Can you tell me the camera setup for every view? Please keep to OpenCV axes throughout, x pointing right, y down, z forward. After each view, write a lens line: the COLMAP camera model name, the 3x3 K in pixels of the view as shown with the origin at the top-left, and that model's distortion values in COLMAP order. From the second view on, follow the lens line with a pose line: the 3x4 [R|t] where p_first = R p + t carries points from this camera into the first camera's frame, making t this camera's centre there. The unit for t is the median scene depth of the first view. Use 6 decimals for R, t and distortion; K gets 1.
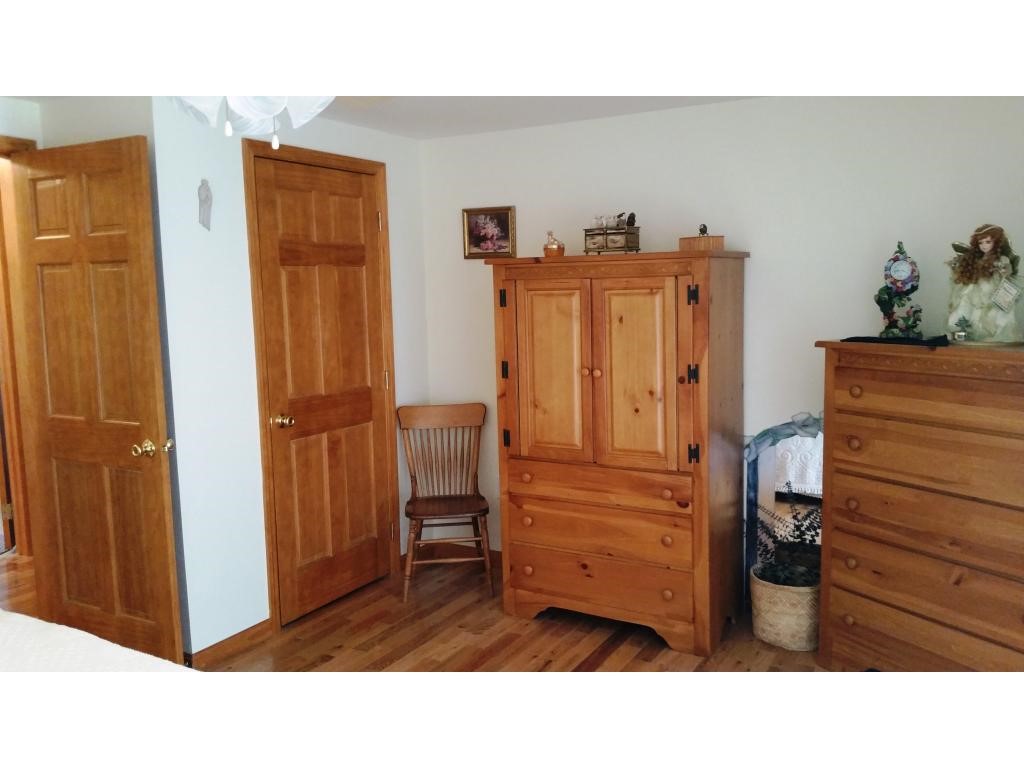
lens RADIAL K [[833.5, 0, 516.9], [0, 833.5, 364.6], [0, 0, 1]] dist [0.124656, -0.245110]
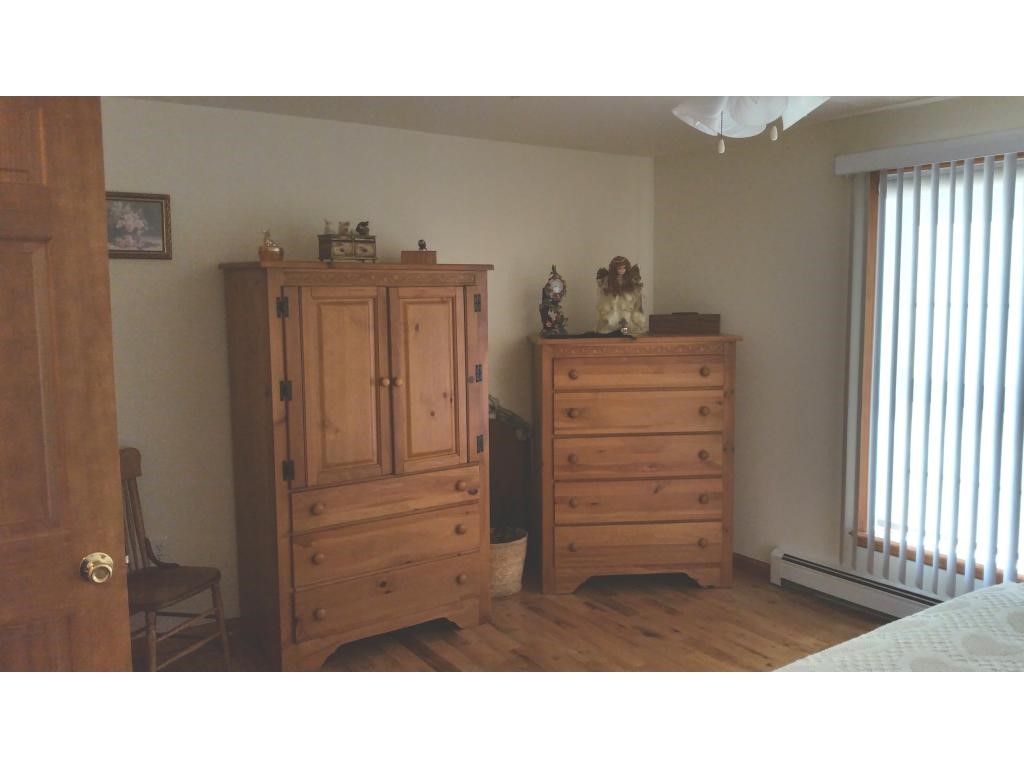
lens RADIAL K [[833.5, 0, 516.9], [0, 833.5, 364.6], [0, 0, 1]] dist [0.124656, -0.245110]
pose [[0.429231, -0.063855, 0.900935, -0.749056], [0.086675, 0.995806, 0.029284, -0.028045], [-0.899026, 0.065519, 0.432966, 0.448393]]
